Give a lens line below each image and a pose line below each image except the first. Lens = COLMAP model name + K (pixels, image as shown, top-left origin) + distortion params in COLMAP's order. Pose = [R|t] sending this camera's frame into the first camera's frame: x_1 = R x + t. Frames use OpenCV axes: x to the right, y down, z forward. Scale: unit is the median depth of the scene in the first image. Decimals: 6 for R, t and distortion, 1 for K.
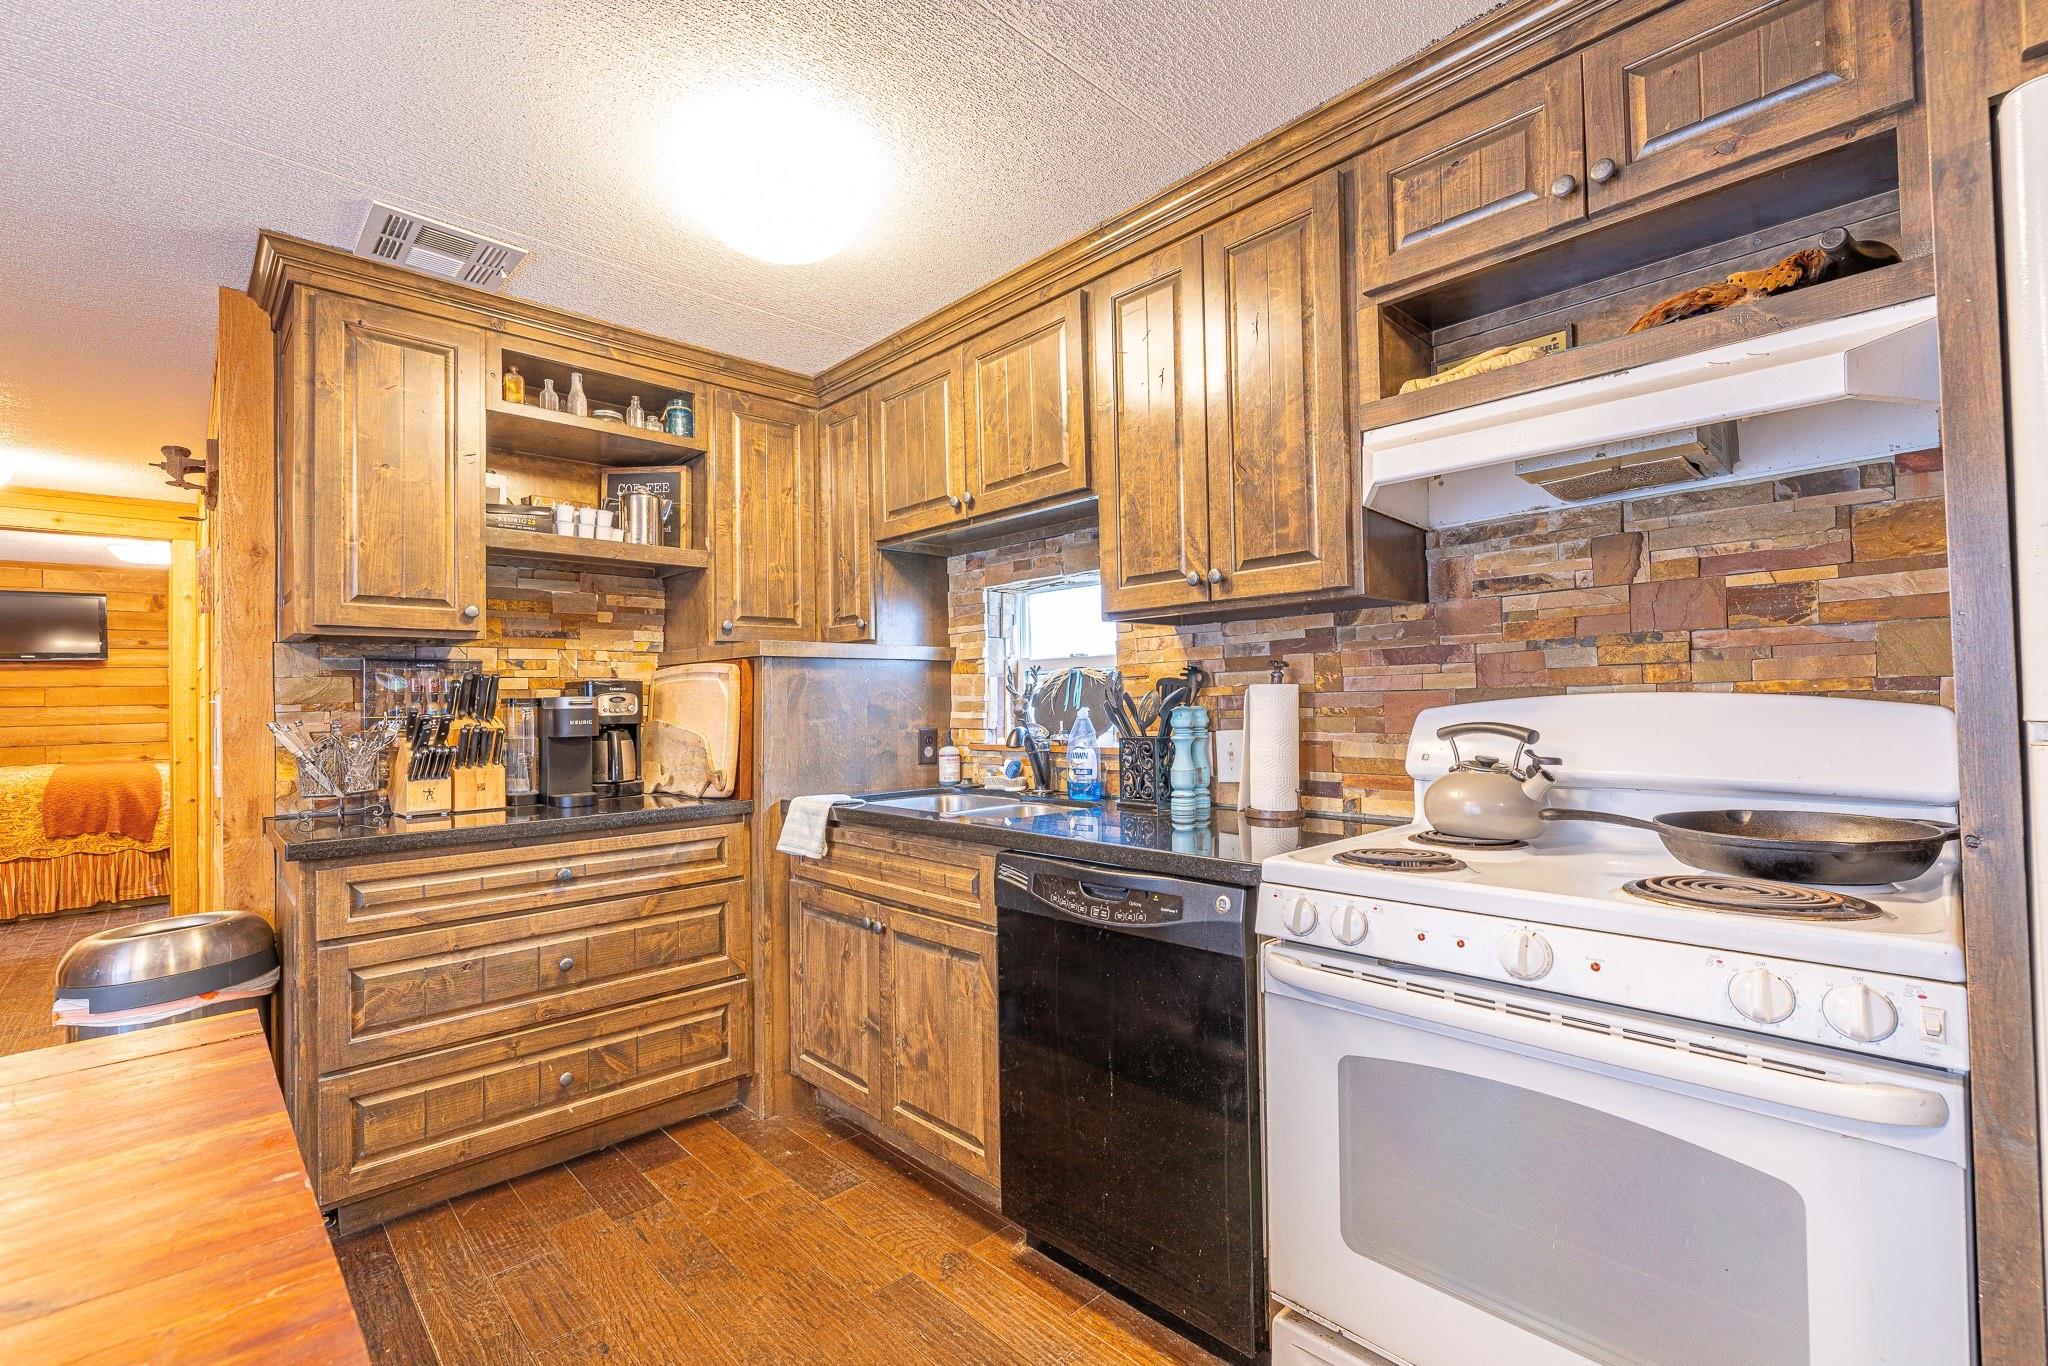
lens RADIAL K [[863.4, 0, 975.8], [0, 863.4, 693.0], [0, 0, 1]] dist [0.004794, -0.000958]
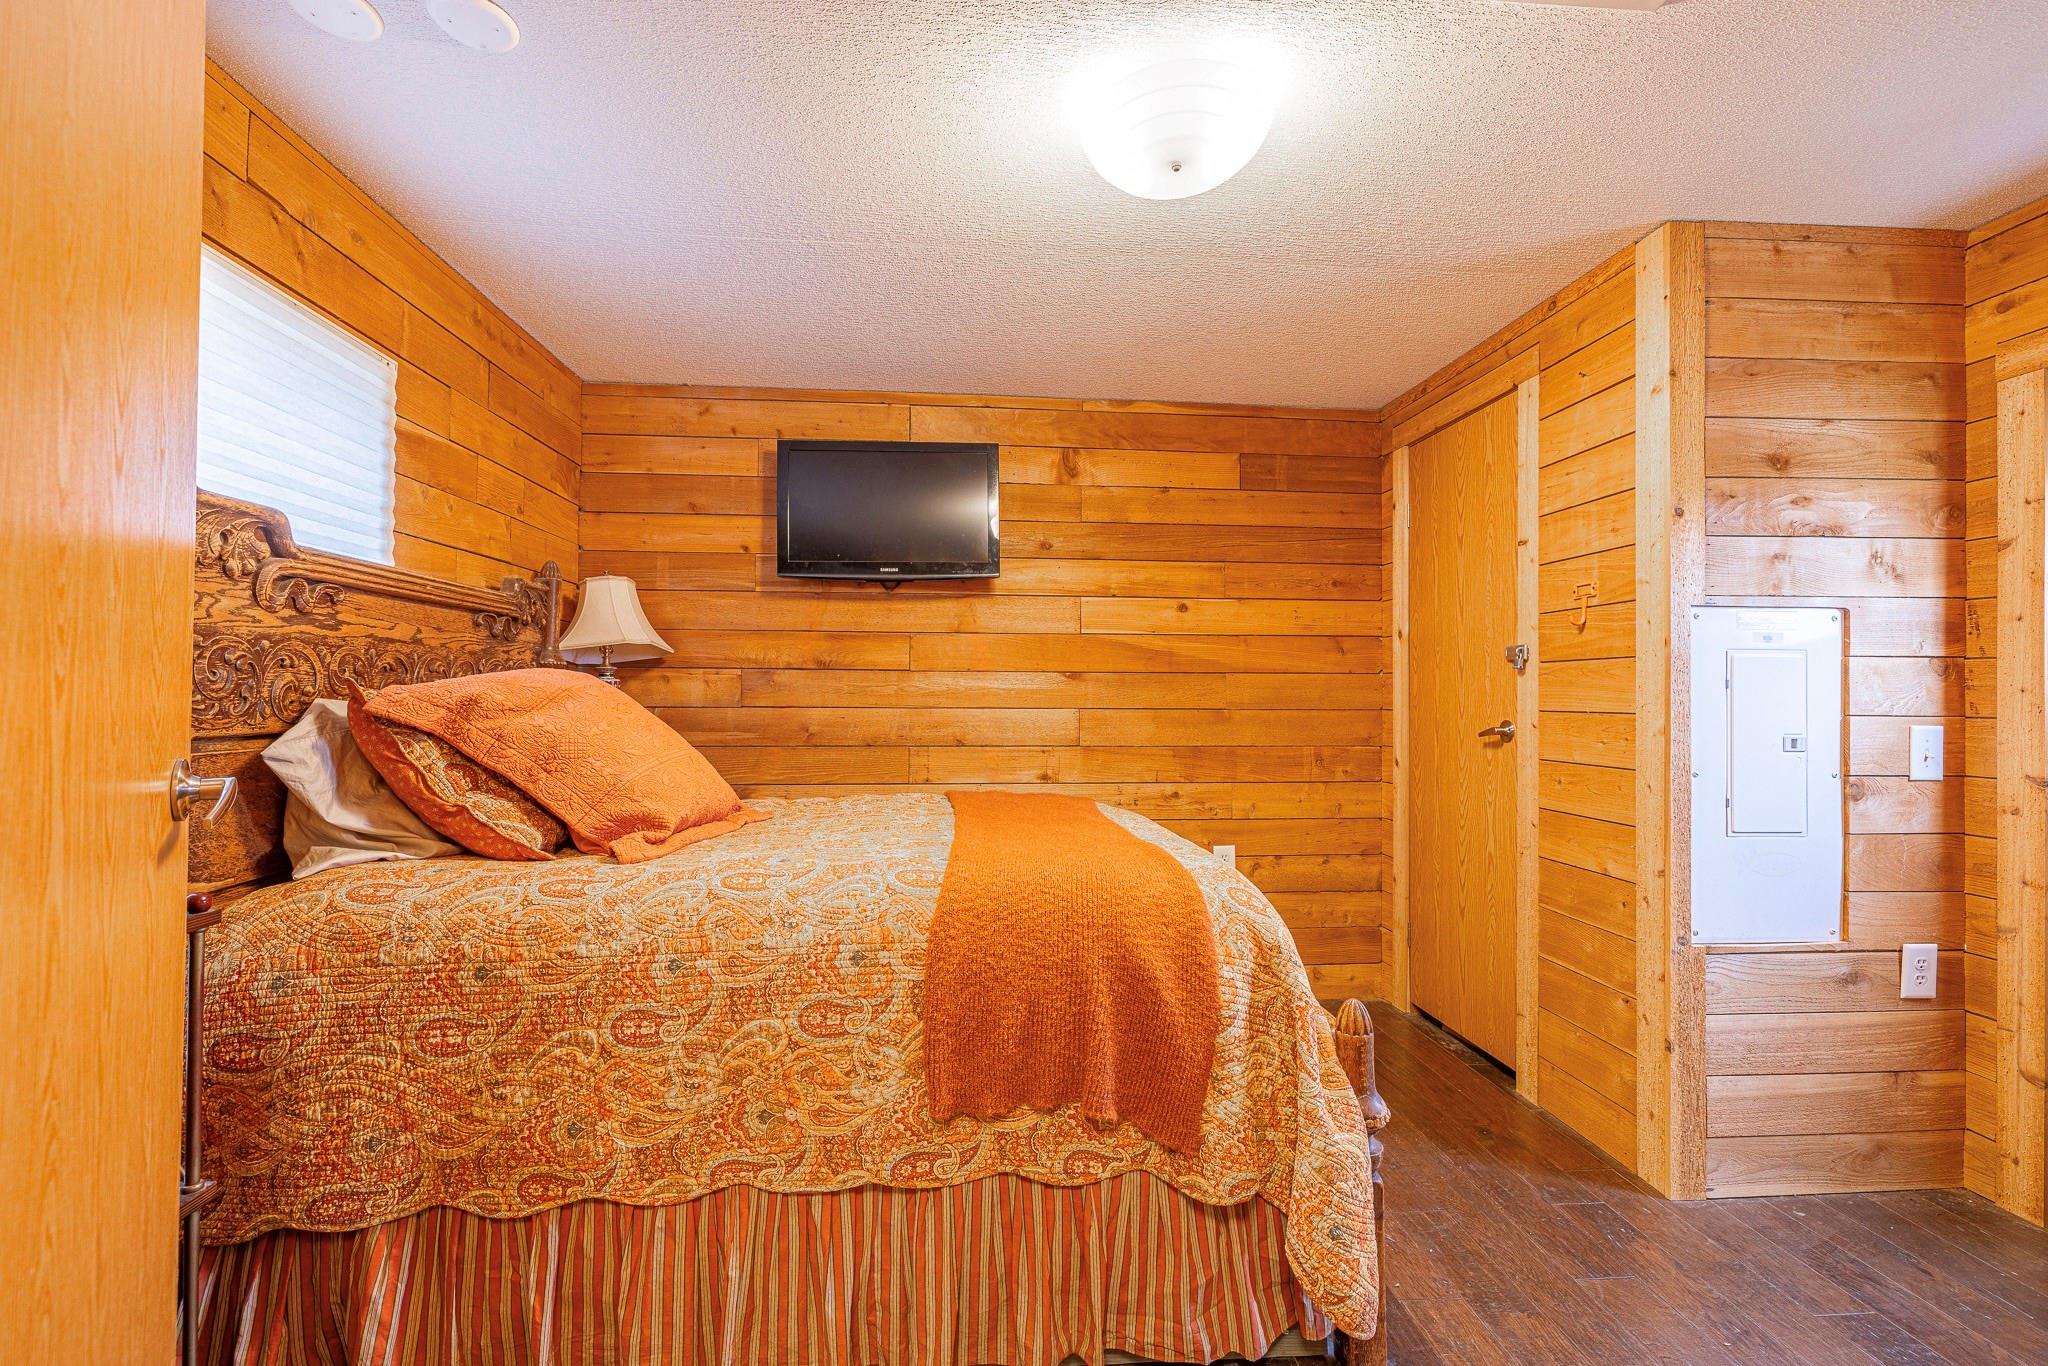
lens RADIAL K [[863.4, 0, 1007.6], [0, 863.4, 684.6], [0, 0, 1]] dist [0.004794, -0.000958]
pose [[0.774235, 0.015054, -0.632719, -0.845213], [-0.015840, 0.999865, 0.004406, 0.025170], [0.632700, 0.006611, 0.774369, 0.768428]]
